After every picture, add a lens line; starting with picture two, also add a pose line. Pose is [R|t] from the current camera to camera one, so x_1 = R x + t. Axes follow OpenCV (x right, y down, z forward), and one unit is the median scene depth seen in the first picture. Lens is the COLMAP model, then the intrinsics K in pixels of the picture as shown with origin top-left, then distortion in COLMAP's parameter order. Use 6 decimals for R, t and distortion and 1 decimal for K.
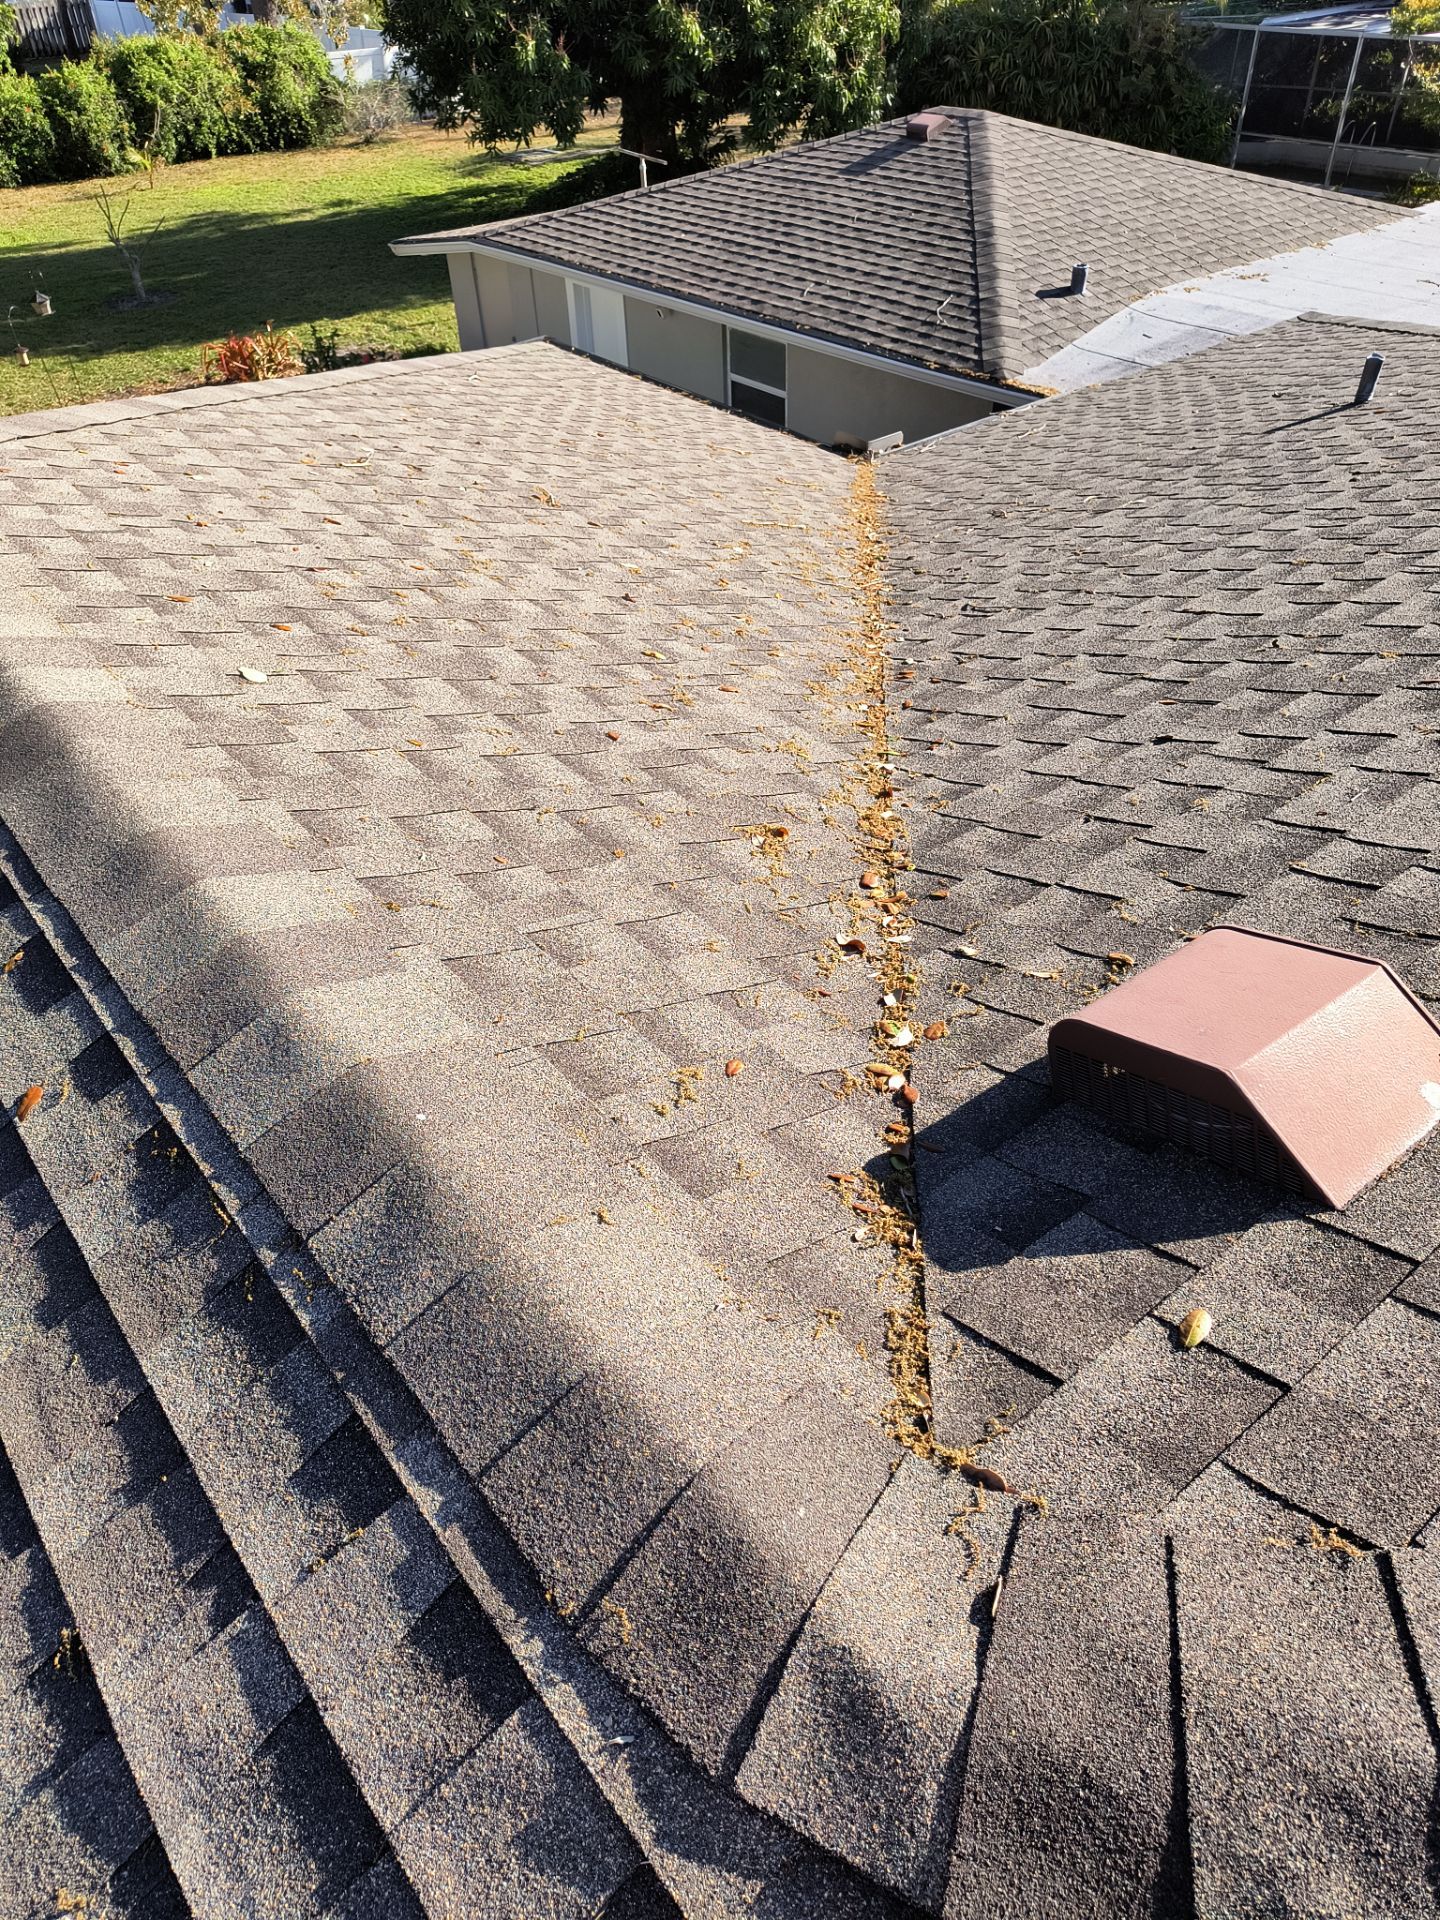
lens RADIAL K [[1291.2, 0, 720.0], [0, 1291.2, 960.0], [0, 0, 1]] dist [-0.072226, 0.042909]
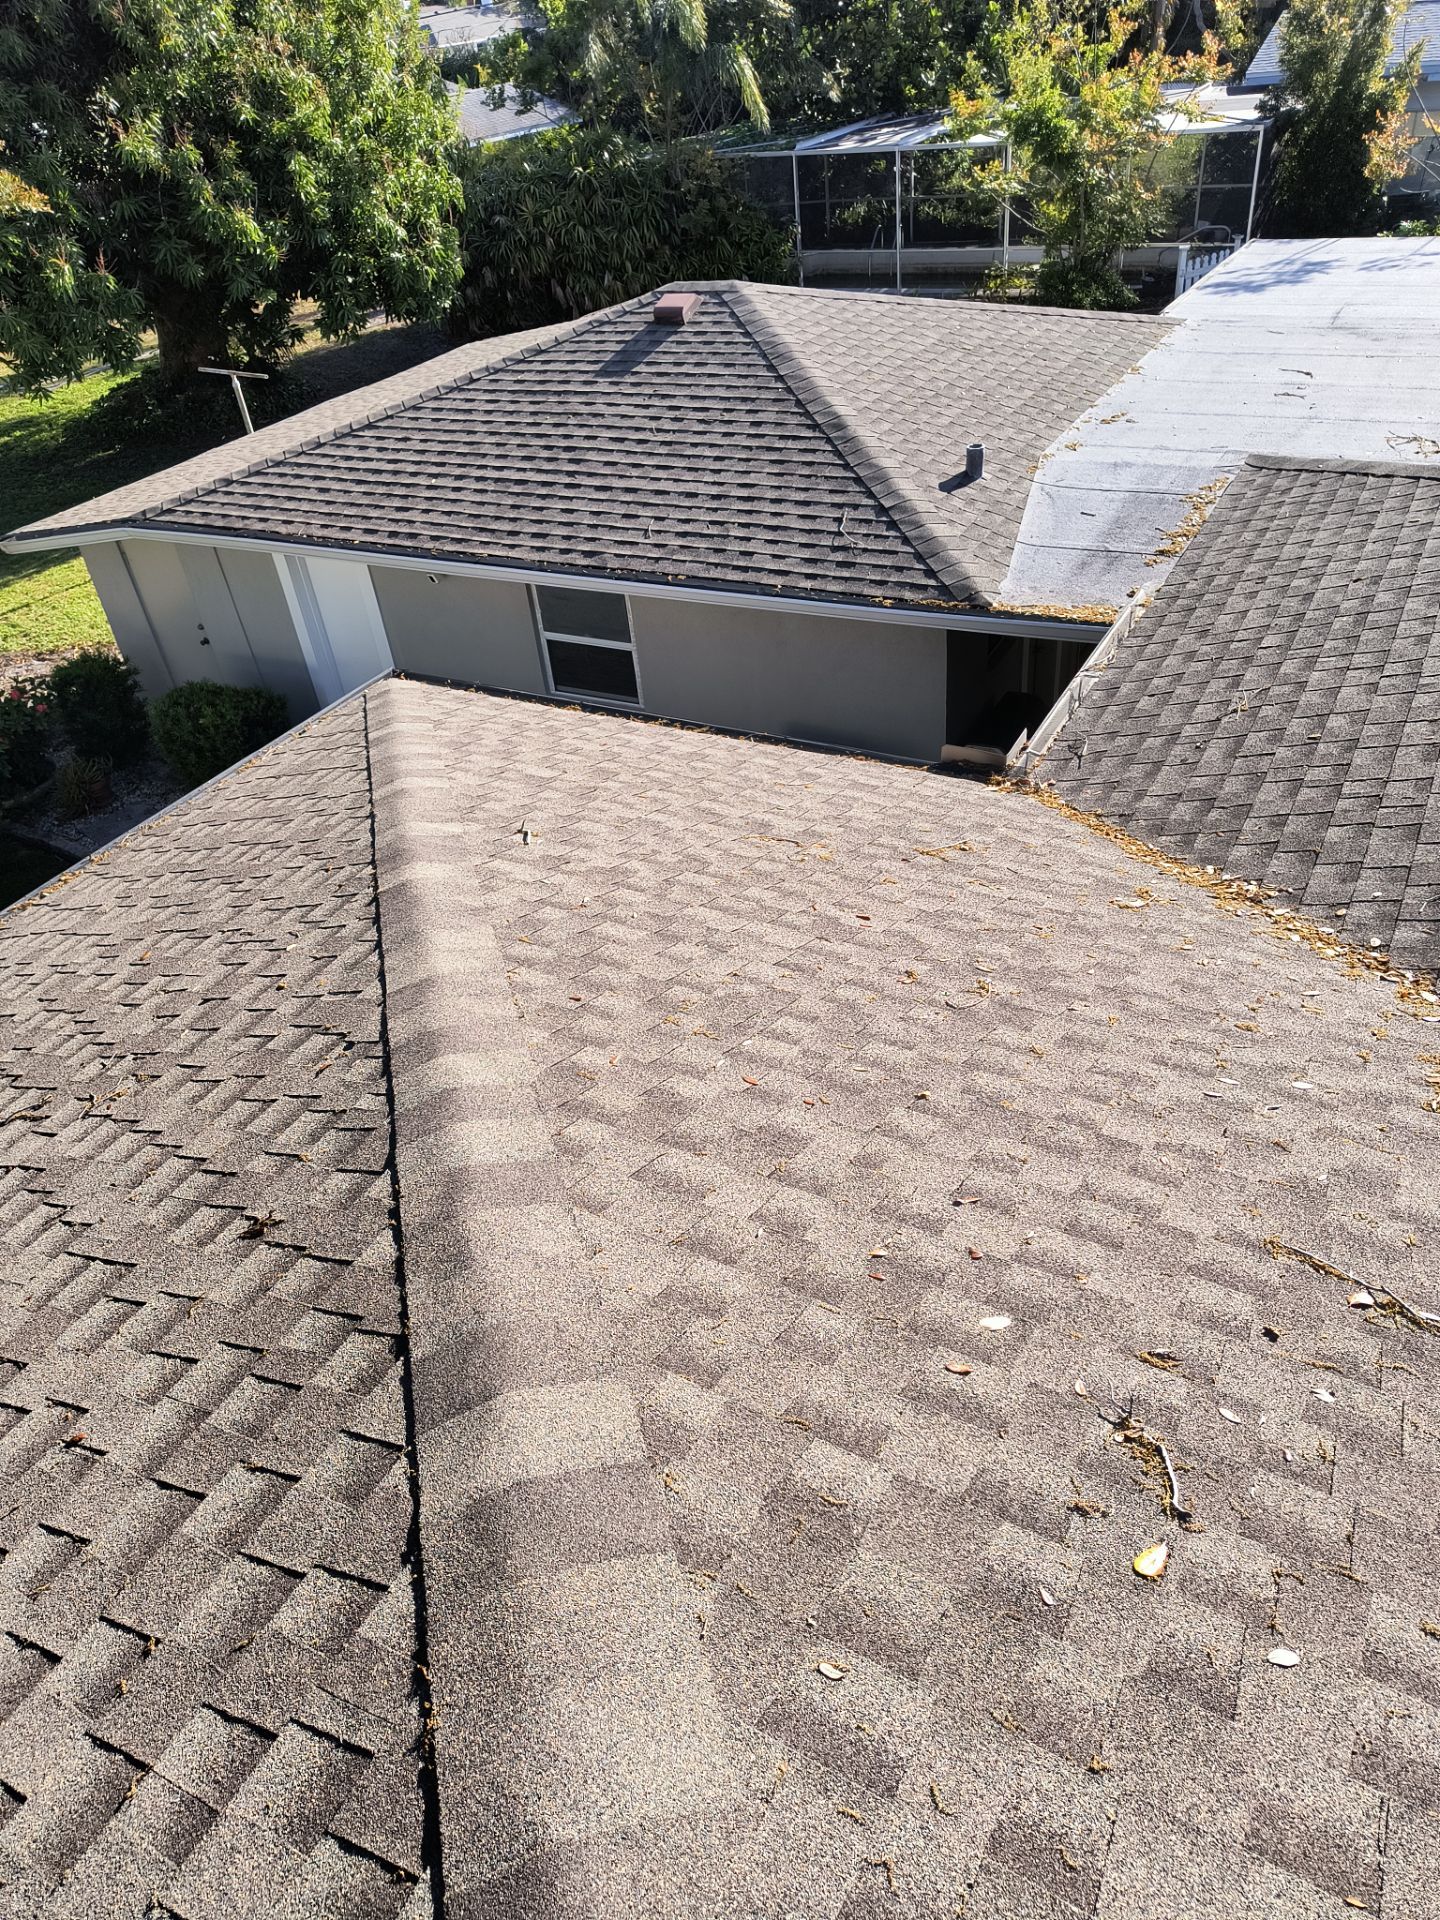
lens RADIAL K [[1256.2, 0, 720.0], [0, 1256.2, 960.0], [0, 0, 1]] dist [0.002050, -0.028314]
pose [[0.919358, -0.281552, 0.274791, -0.108060], [0.301915, 0.952731, -0.033932, -0.128265], [-0.252248, 0.114159, 0.960905, 0.141936]]
